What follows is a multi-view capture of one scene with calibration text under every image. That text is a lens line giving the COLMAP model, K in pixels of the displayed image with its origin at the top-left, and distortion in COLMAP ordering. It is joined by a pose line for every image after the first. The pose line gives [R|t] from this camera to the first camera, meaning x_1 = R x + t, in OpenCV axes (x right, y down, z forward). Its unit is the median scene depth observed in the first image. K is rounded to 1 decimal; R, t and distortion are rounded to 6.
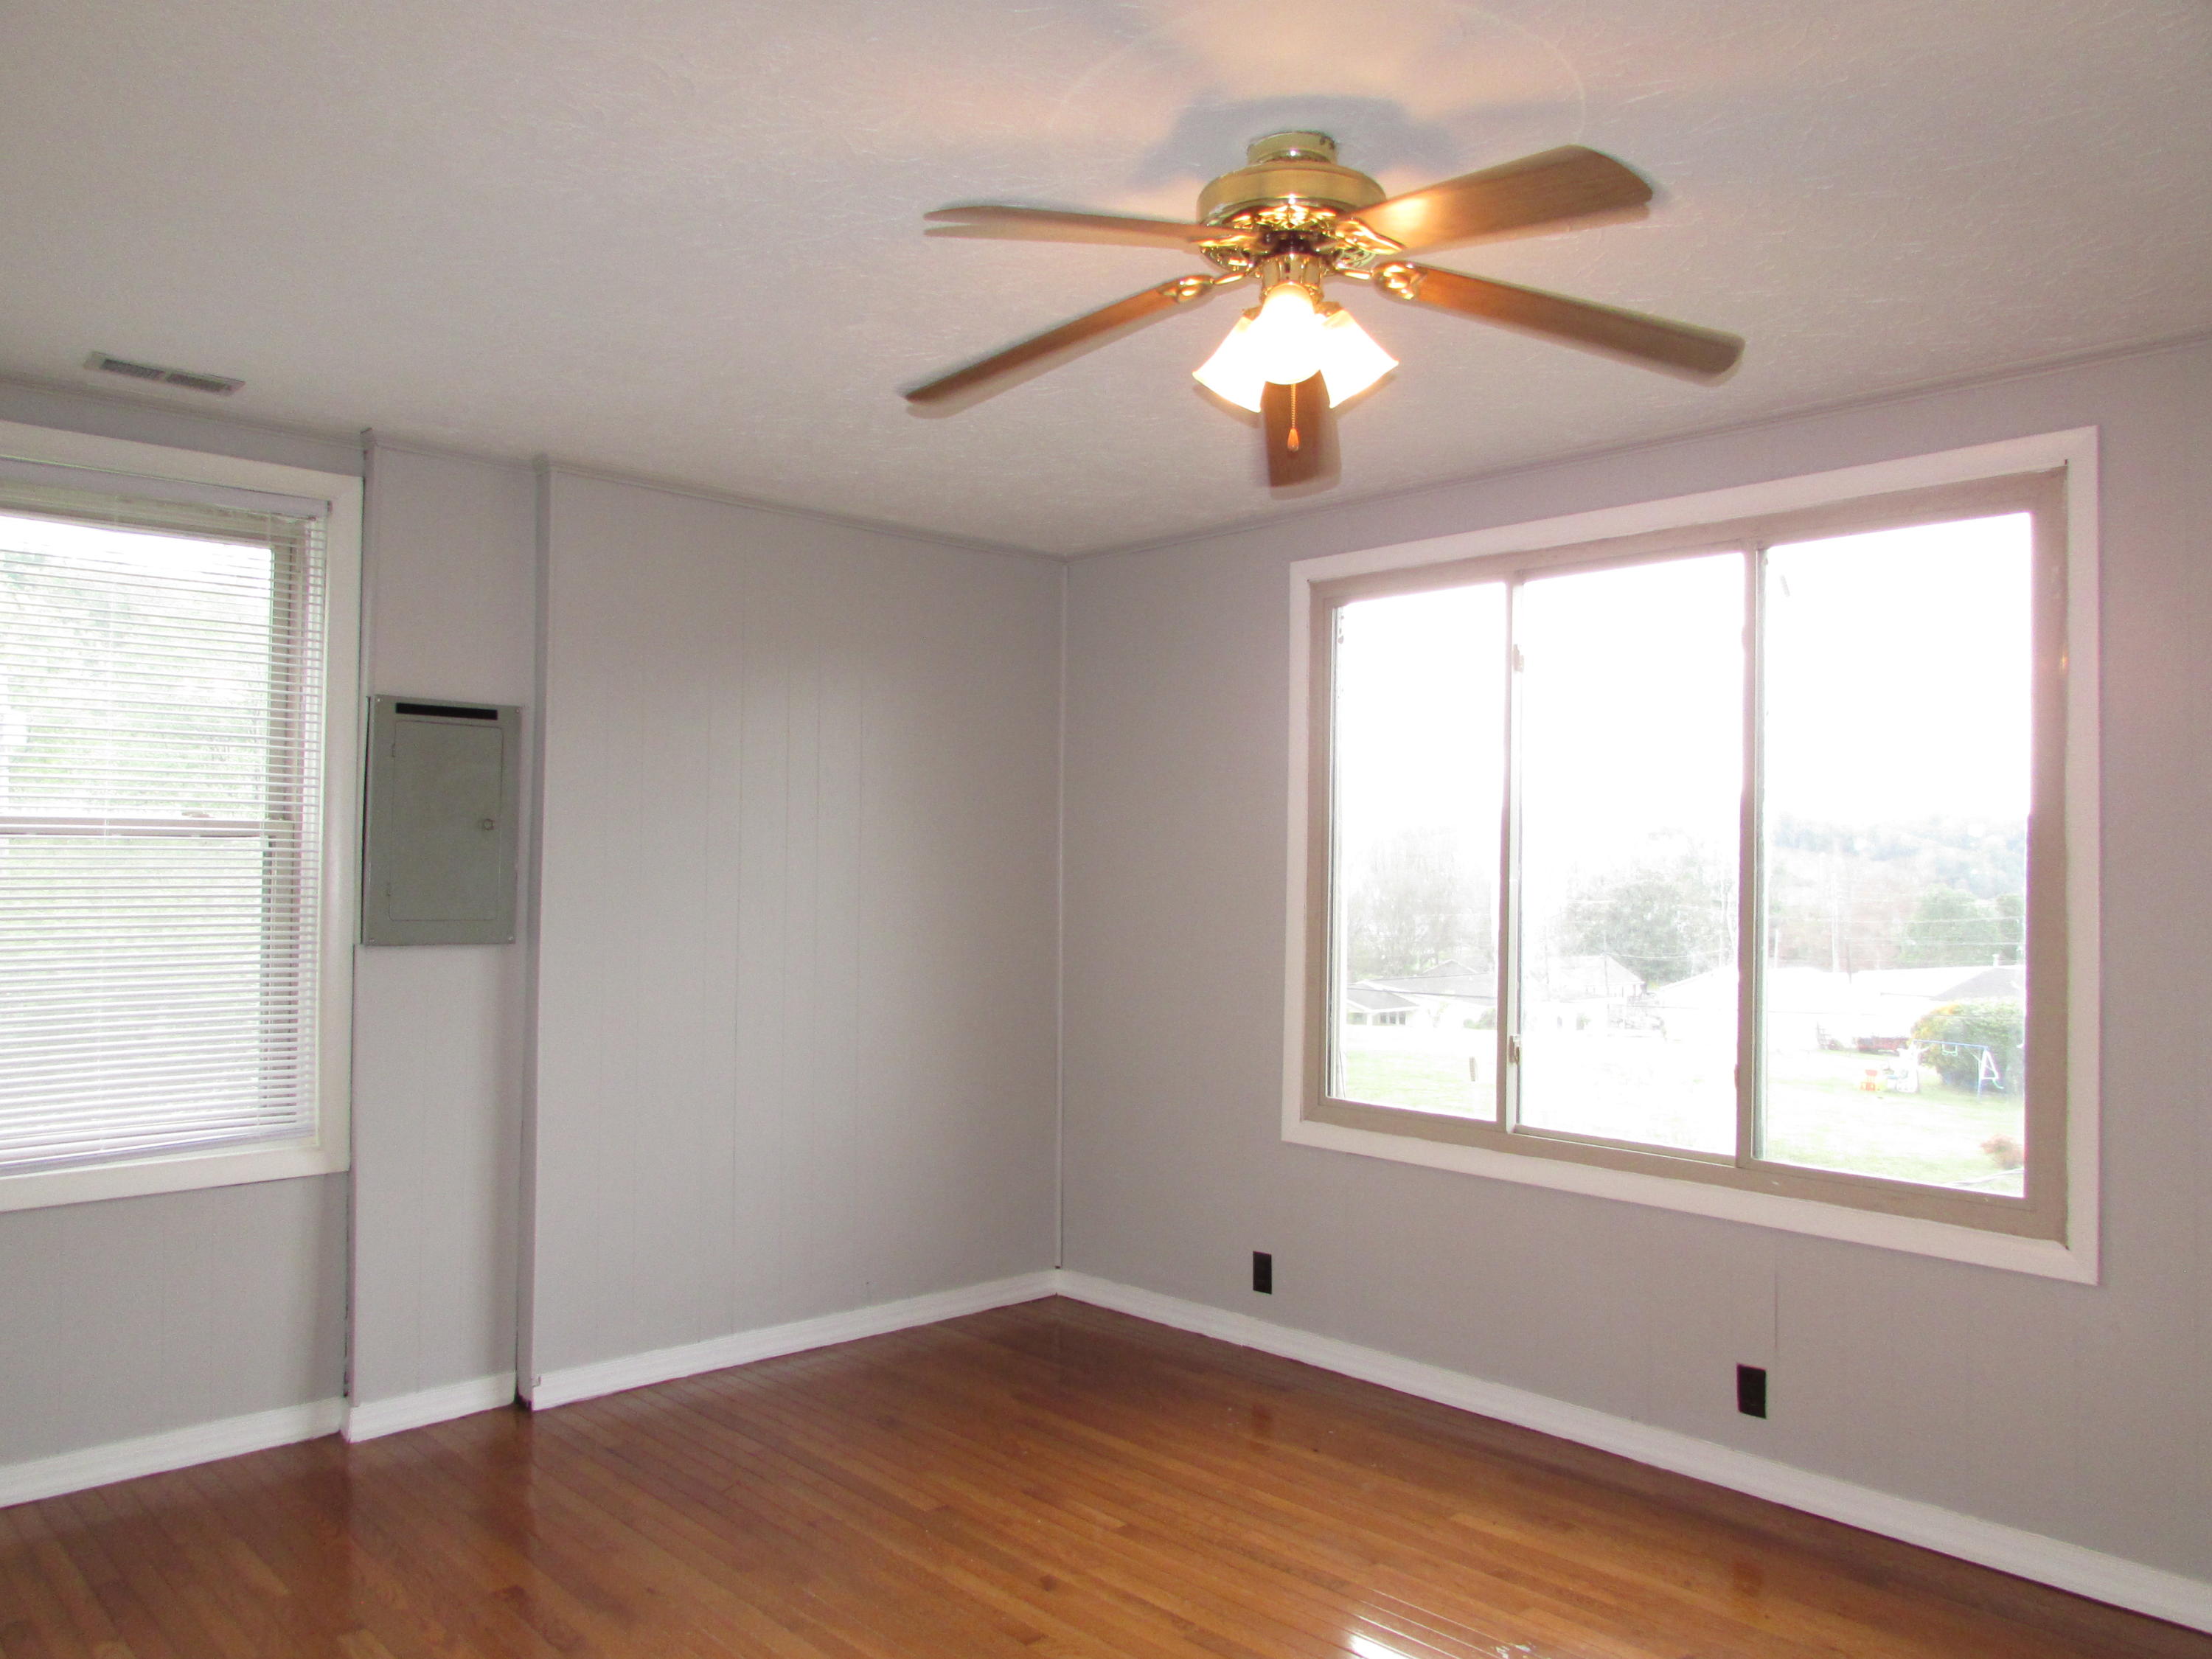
lens RADIAL K [[1587.9, 0, 1111.9], [0, 1587.9, 829.0], [0, 0, 1]] dist [-0.010416, -0.002150]
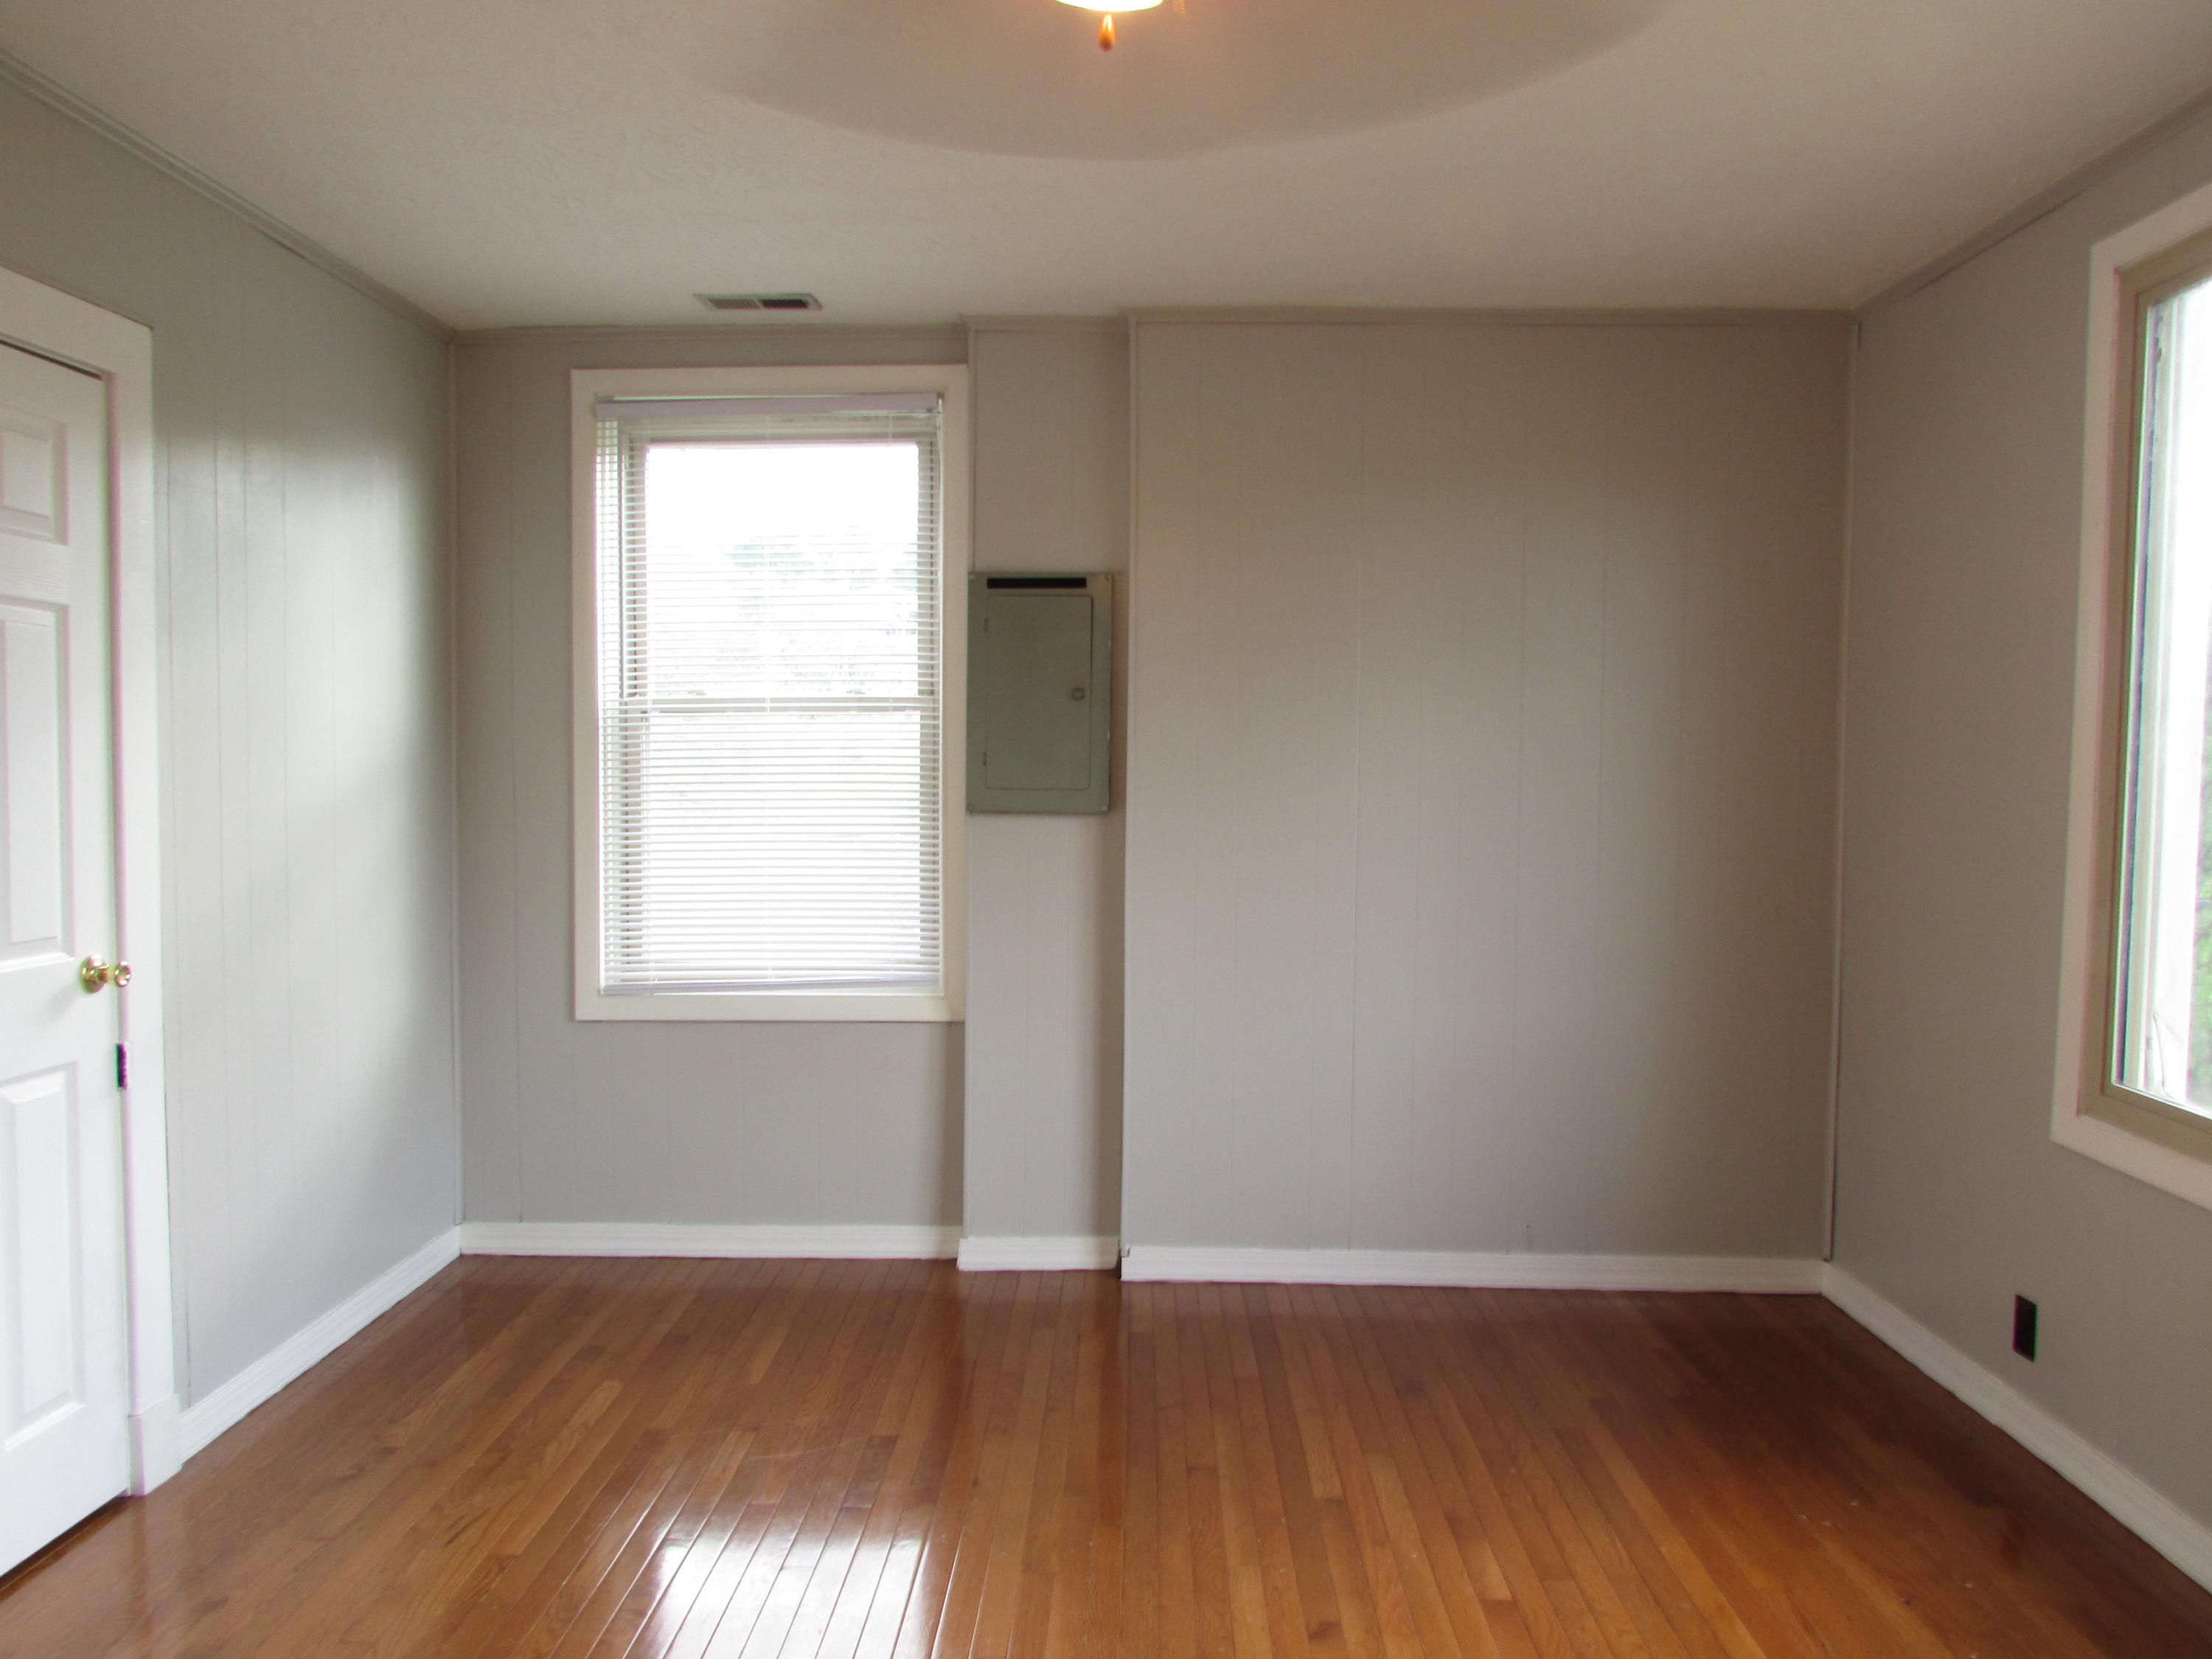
lens RADIAL K [[1638.1, 0, 1405.0], [0, 1638.1, 822.1], [0, 0, 1]] dist [-0.092251, 0.186518]
pose [[0.715504, 0.026586, -0.698103, 0.490207], [0.021034, 0.998003, 0.059565, 0.021647], [0.698292, -0.057303, 0.713516, 0.424783]]
